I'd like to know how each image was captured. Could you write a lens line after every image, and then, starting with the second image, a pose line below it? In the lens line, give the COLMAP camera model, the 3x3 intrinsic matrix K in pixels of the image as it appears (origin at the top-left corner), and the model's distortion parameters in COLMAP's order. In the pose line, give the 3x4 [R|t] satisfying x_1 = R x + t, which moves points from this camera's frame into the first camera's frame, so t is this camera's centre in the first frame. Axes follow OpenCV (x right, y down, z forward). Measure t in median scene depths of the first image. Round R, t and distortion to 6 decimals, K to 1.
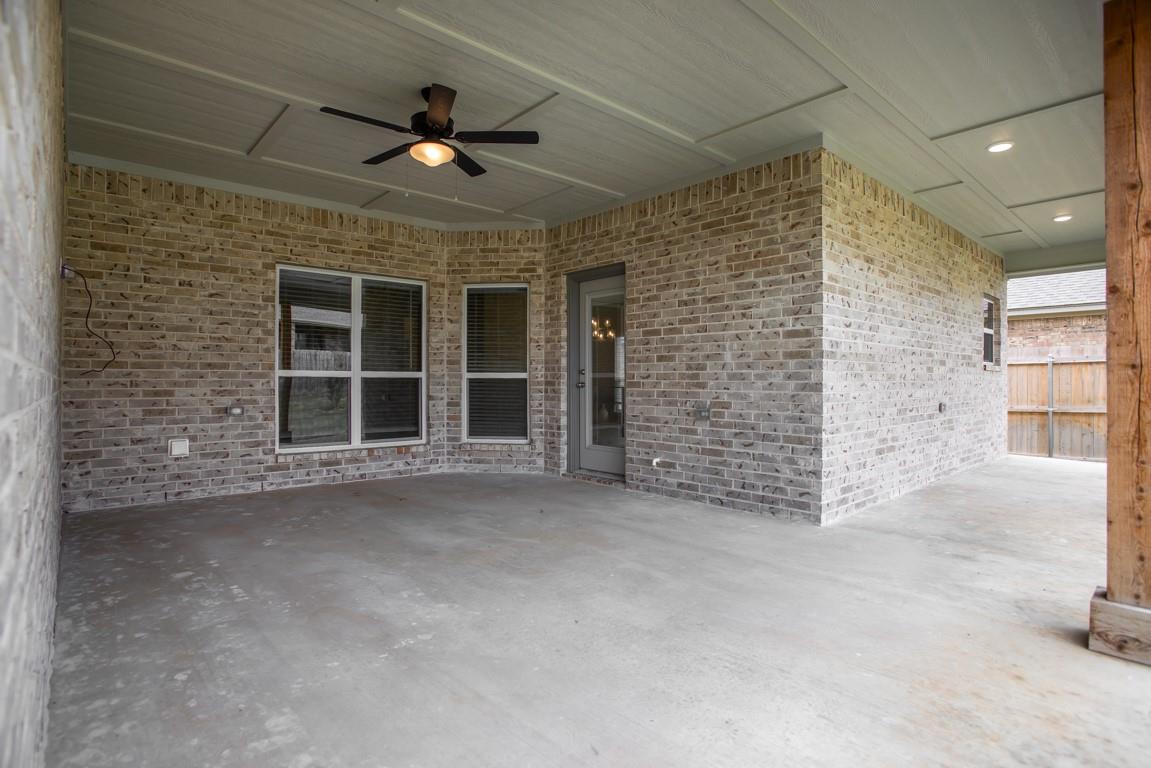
lens RADIAL K [[612.9, 0, 577.2], [0, 612.9, 383.3], [0, 0, 1]] dist [-0.053037, 0.014853]
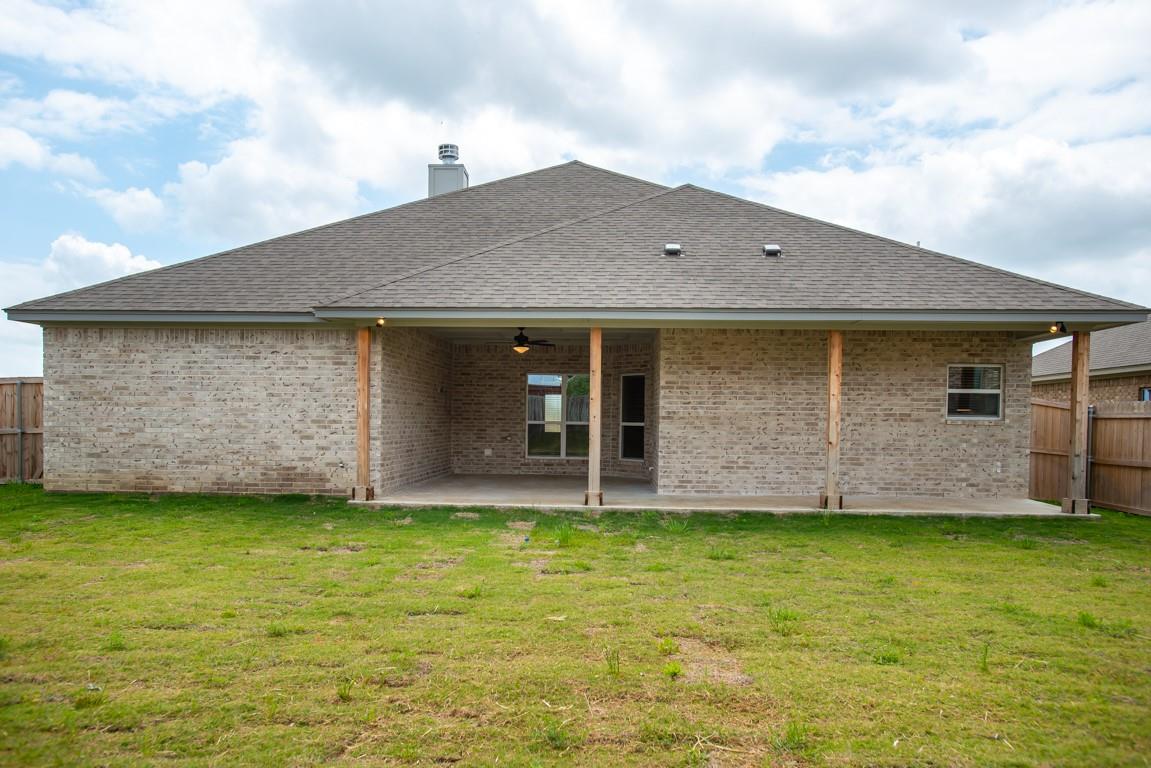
lens RADIAL K [[824.0, 0, 567.6], [0, 824.0, 472.2], [0, 0, 1]] dist [-0.003433, 0.039877]
pose [[0.708889, 0.053360, -0.703299, 1.948718], [-0.015486, 0.998071, 0.060115, -0.019772], [0.705150, -0.031723, 0.708348, -1.169821]]
